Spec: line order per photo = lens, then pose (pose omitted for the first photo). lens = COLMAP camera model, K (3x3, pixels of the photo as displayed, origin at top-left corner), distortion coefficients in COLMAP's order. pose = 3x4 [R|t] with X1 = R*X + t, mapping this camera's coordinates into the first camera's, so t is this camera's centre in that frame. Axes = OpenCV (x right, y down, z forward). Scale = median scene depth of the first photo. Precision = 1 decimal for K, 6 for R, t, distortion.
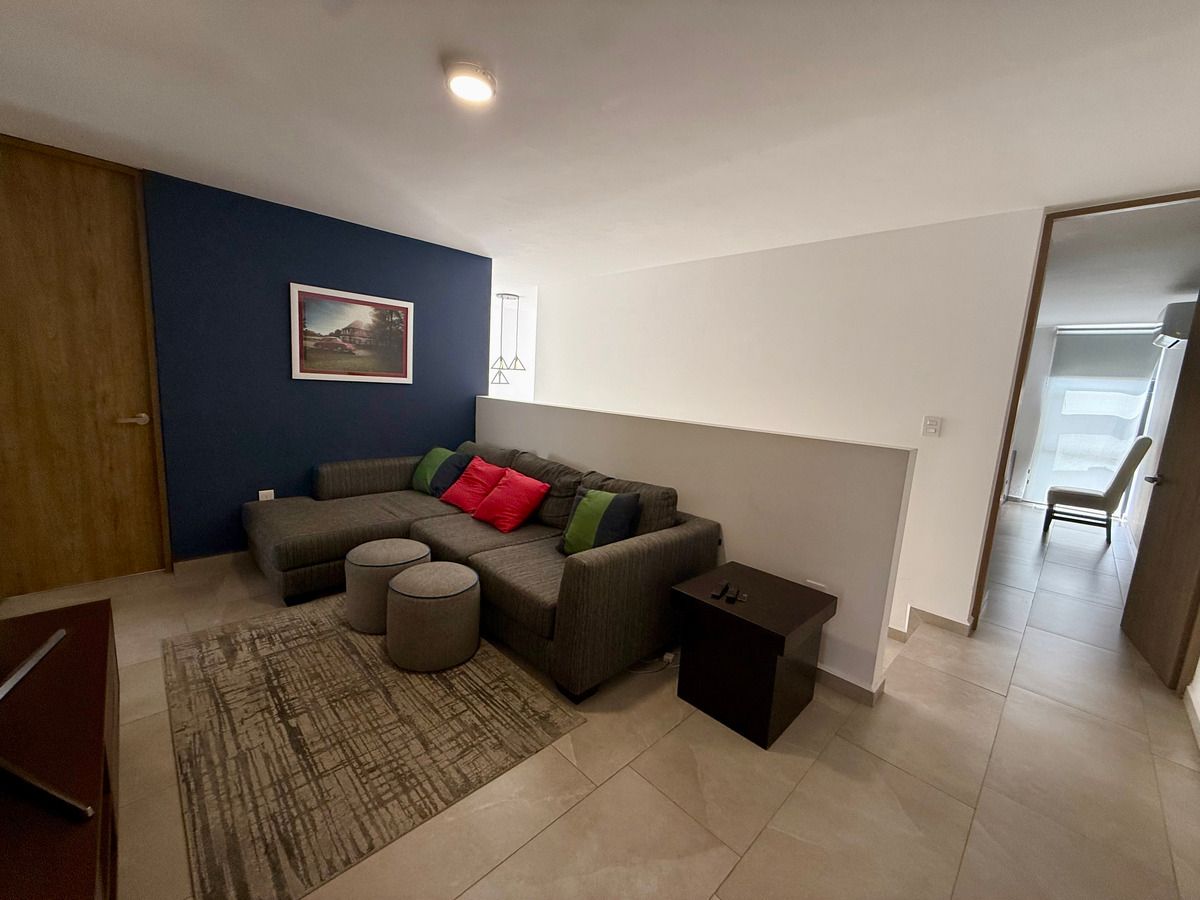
lens RADIAL K [[478.2, 0, 603.2], [0, 478.2, 451.6], [0, 0, 1]] dist [0.000214, 0.000333]
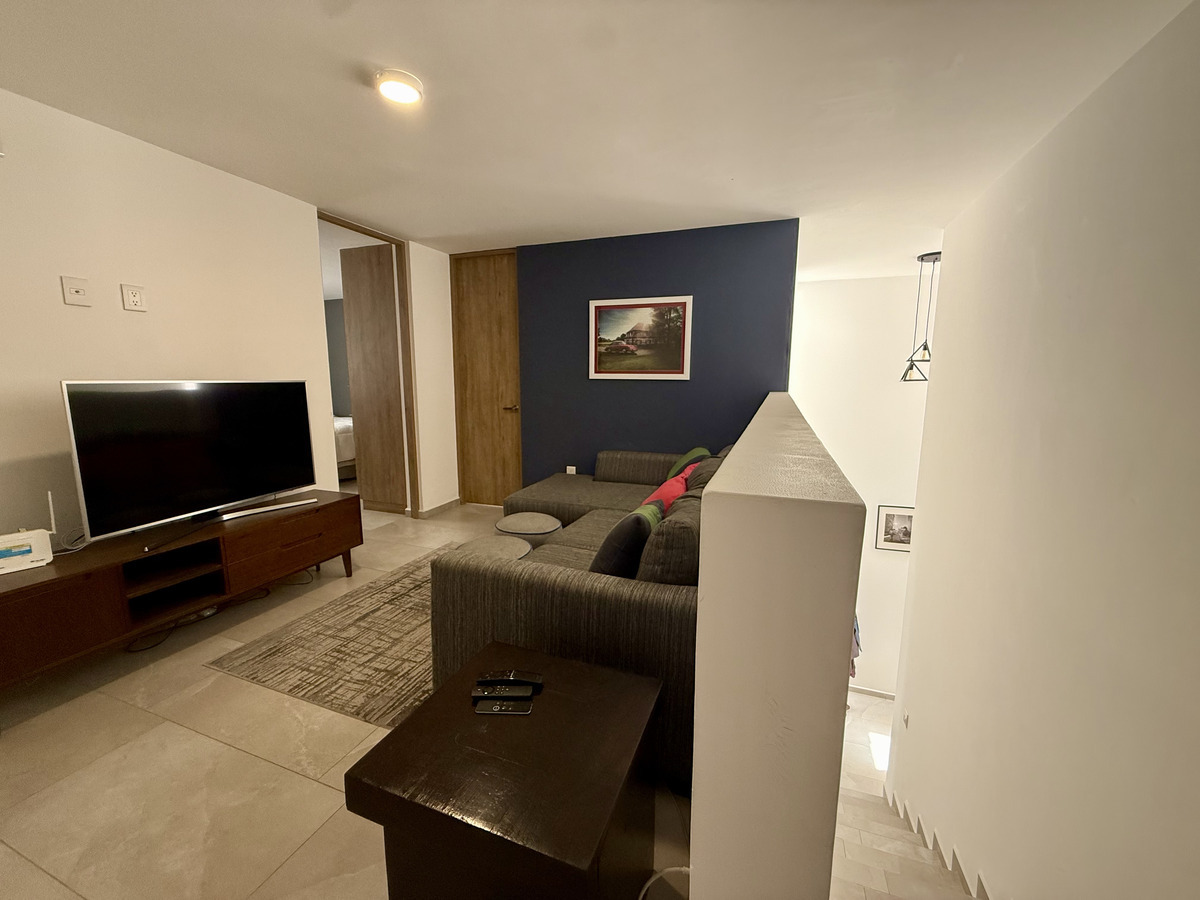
lens RADIAL K [[478.2, 0, 591.1], [0, 478.2, 453.9], [0, 0, 1]] dist [0.000214, 0.000333]
pose [[0.411483, 0.086357, -0.907317, 0.484350], [-0.114833, 0.992480, 0.042384, -0.013230], [0.904155, 0.086750, 0.418305, 0.505216]]
